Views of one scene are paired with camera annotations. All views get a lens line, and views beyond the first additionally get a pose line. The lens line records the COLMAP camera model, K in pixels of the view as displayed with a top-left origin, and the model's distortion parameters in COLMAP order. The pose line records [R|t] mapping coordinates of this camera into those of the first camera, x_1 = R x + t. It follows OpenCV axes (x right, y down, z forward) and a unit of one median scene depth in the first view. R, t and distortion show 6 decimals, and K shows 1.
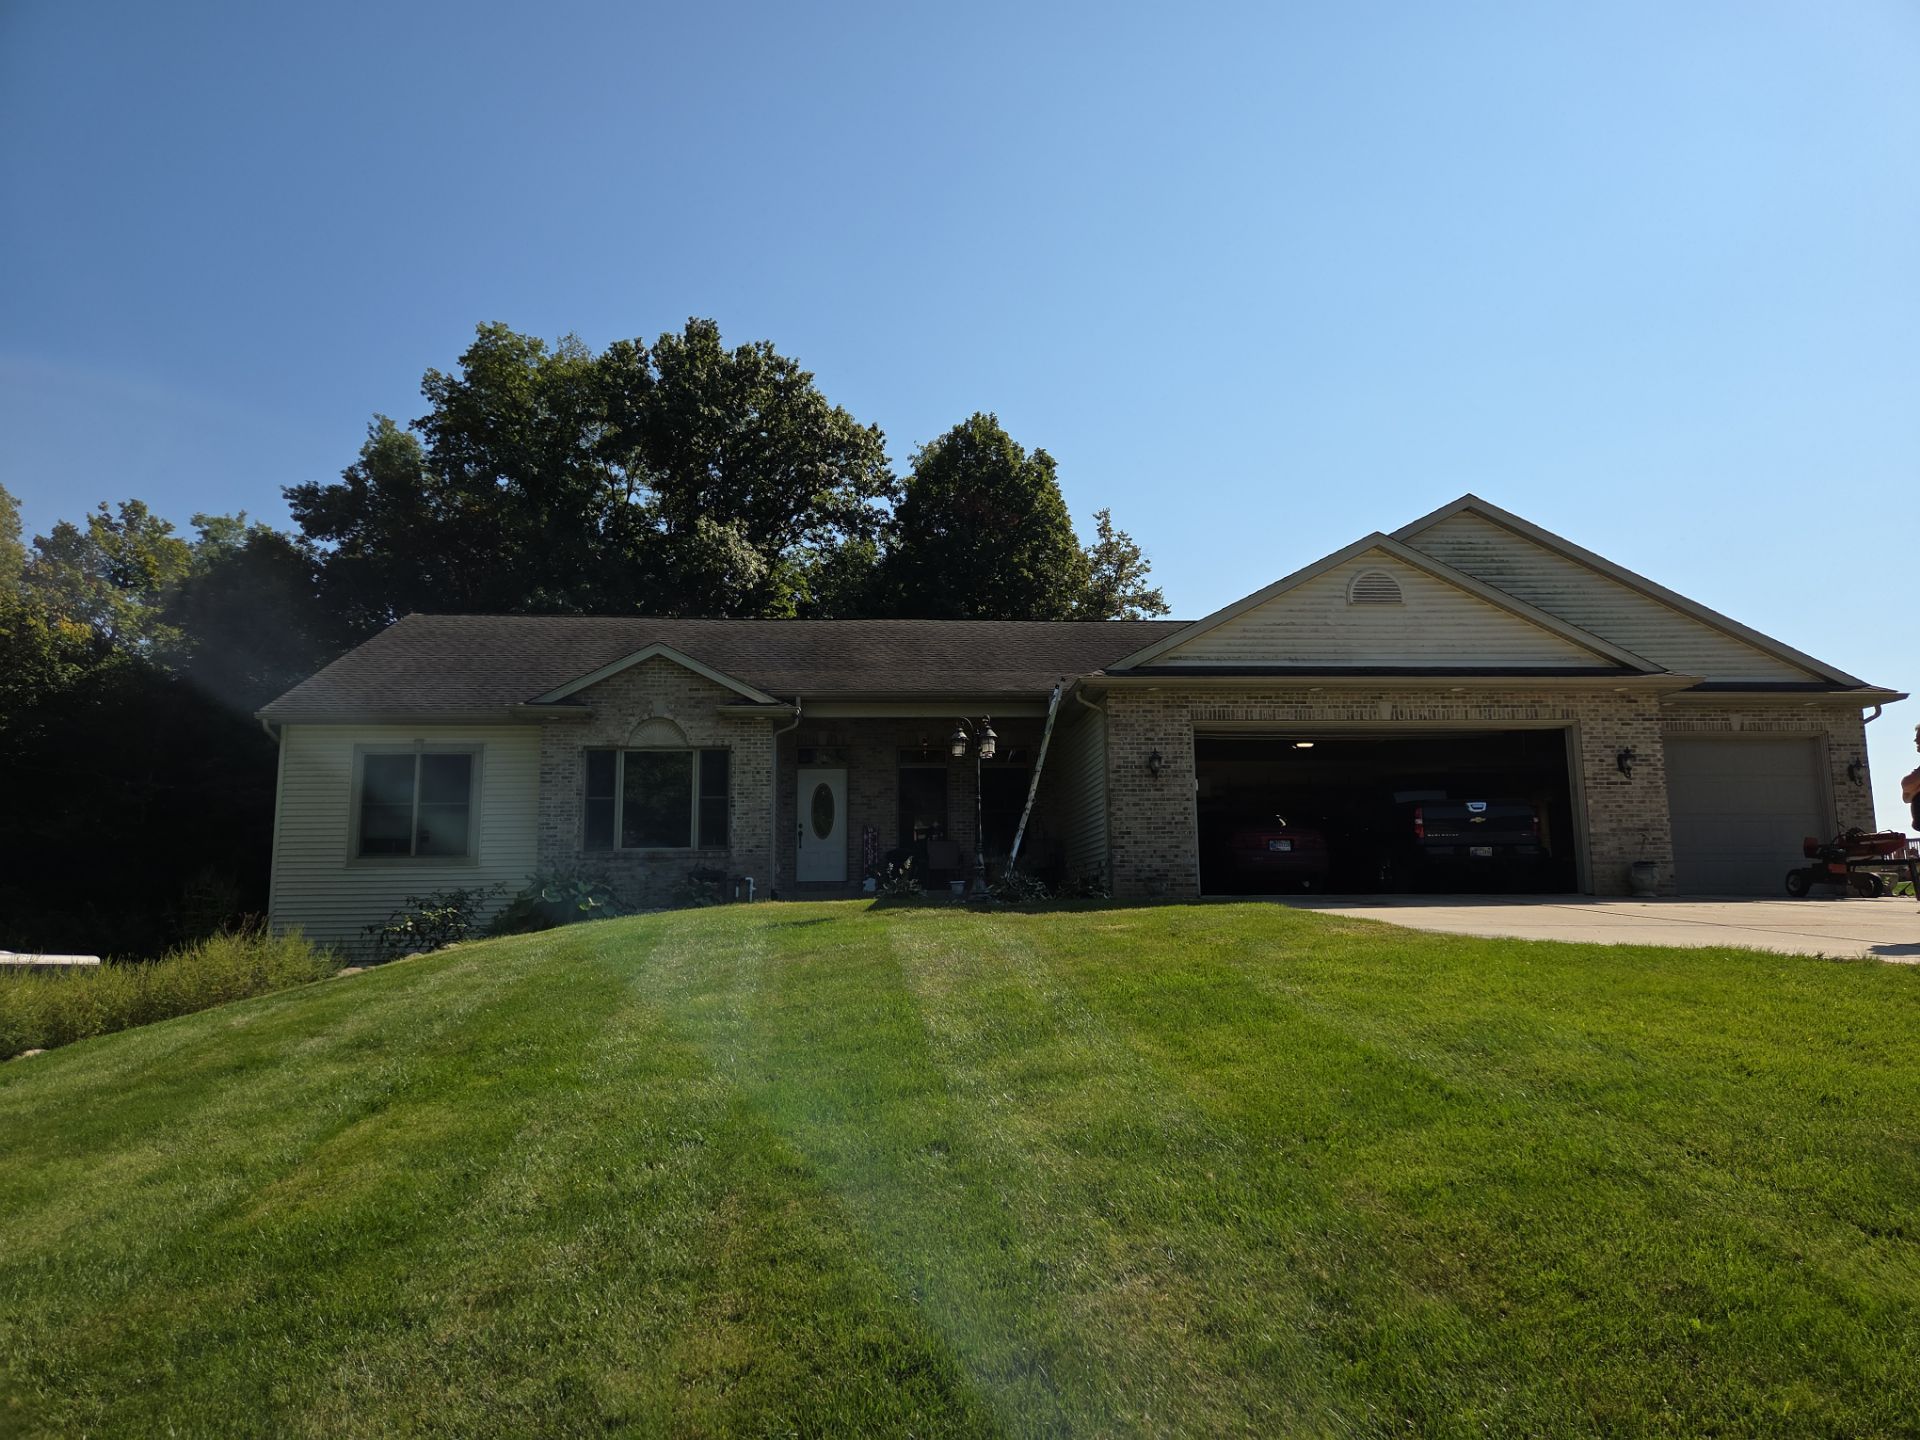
lens RADIAL K [[1310.5, 0, 960.0], [0, 1310.5, 720.0], [0, 0, 1]] dist [0.076488, -0.064097]
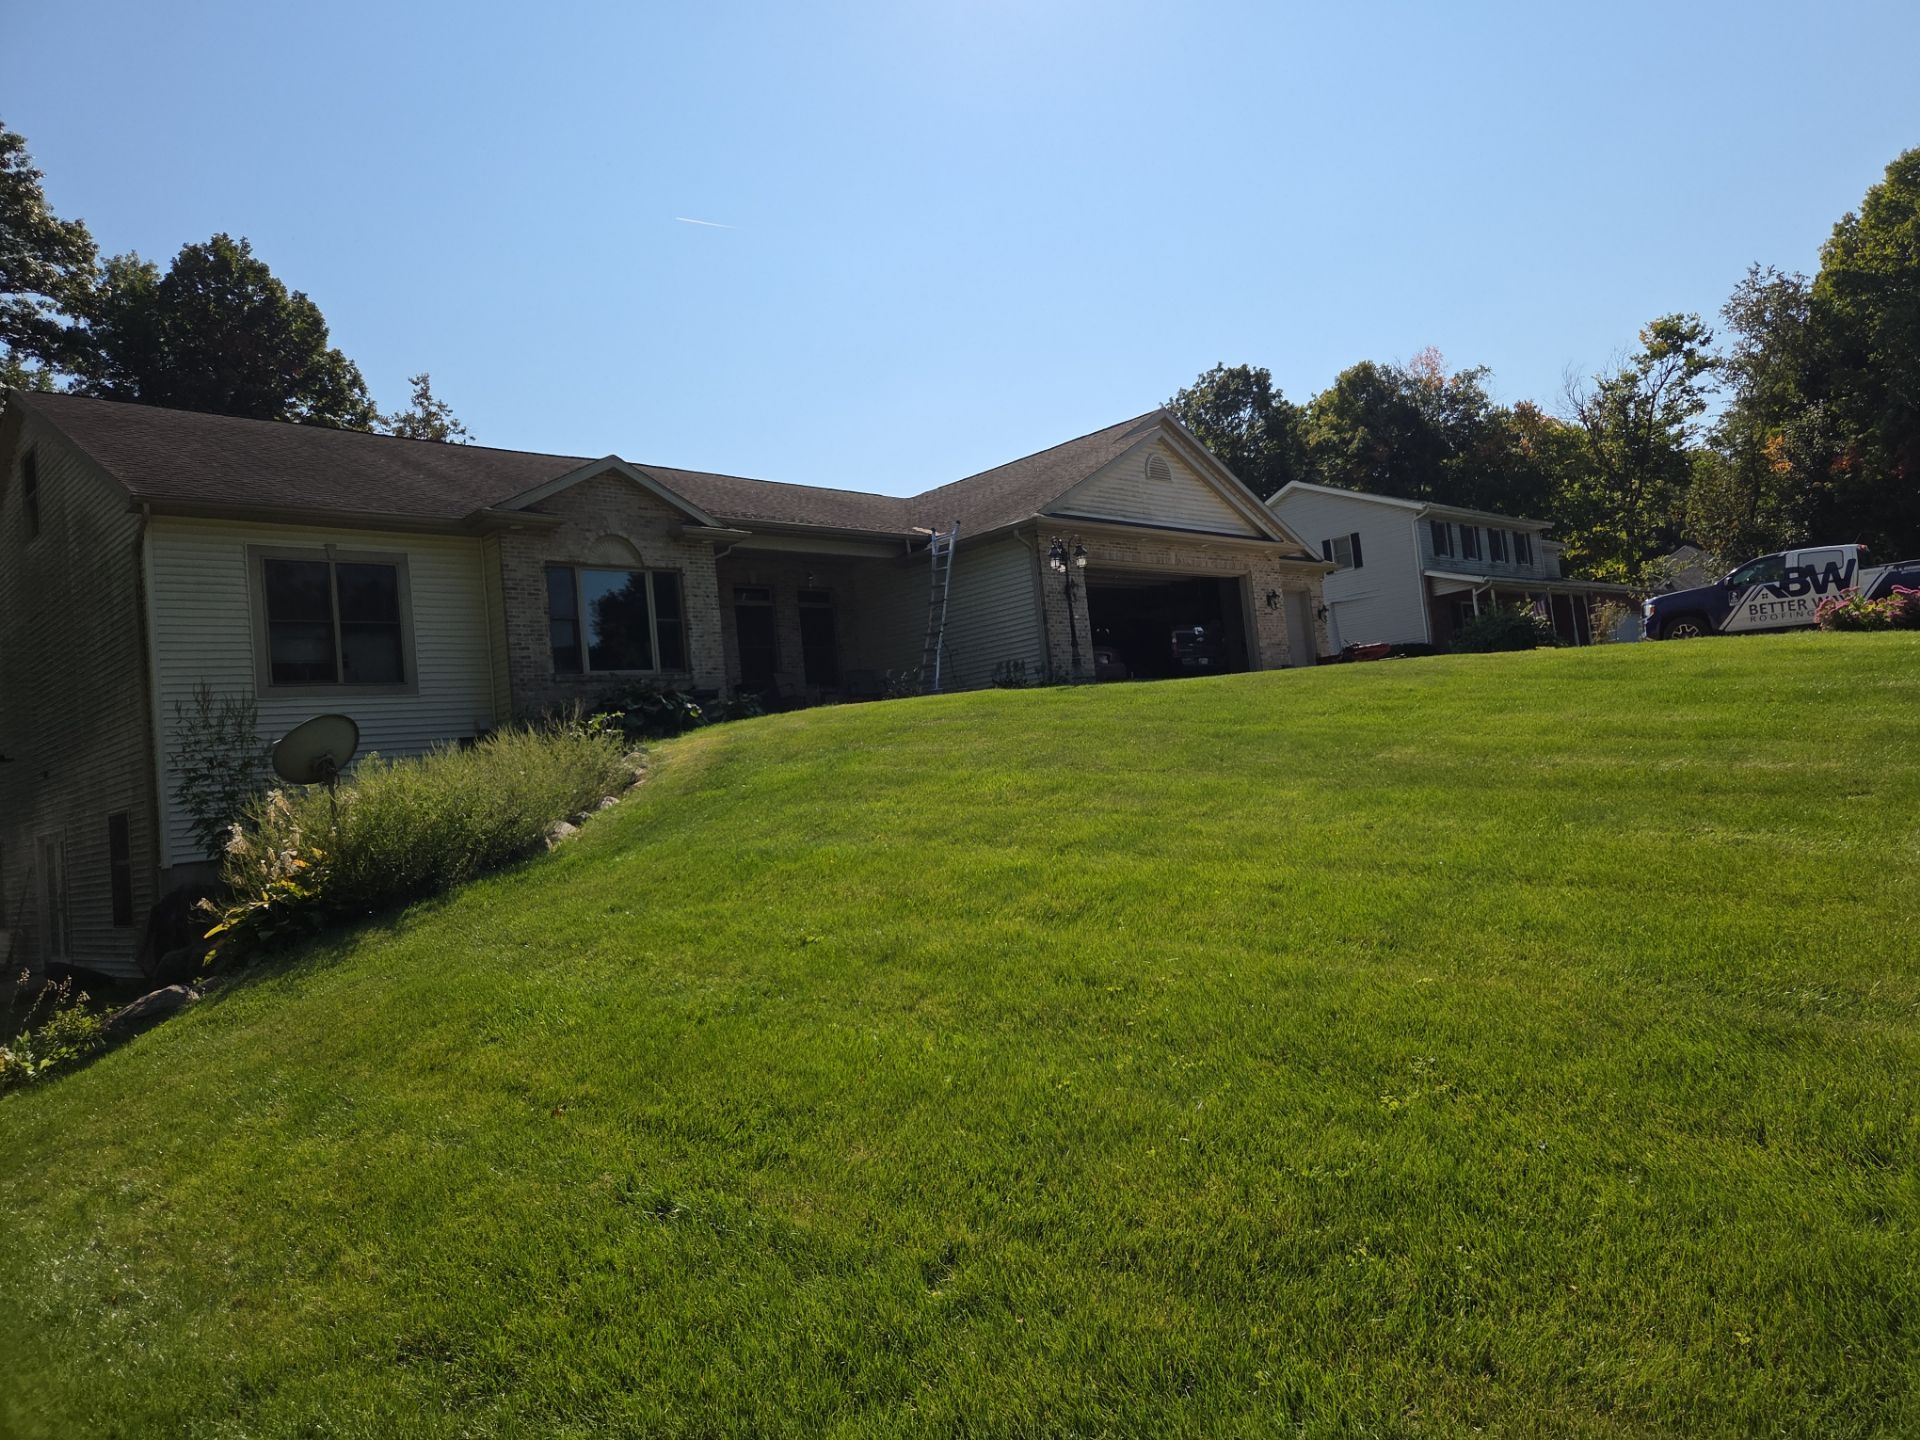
lens RADIAL K [[1310.5, 0, 960.0], [0, 1310.5, 720.0], [0, 0, 1]] dist [0.076488, -0.064097]
pose [[0.737586, -0.034069, 0.674393, -0.691021], [-0.004935, 0.998428, 0.055835, 0.077204], [-0.675235, -0.044511, 0.736258, 0.121322]]
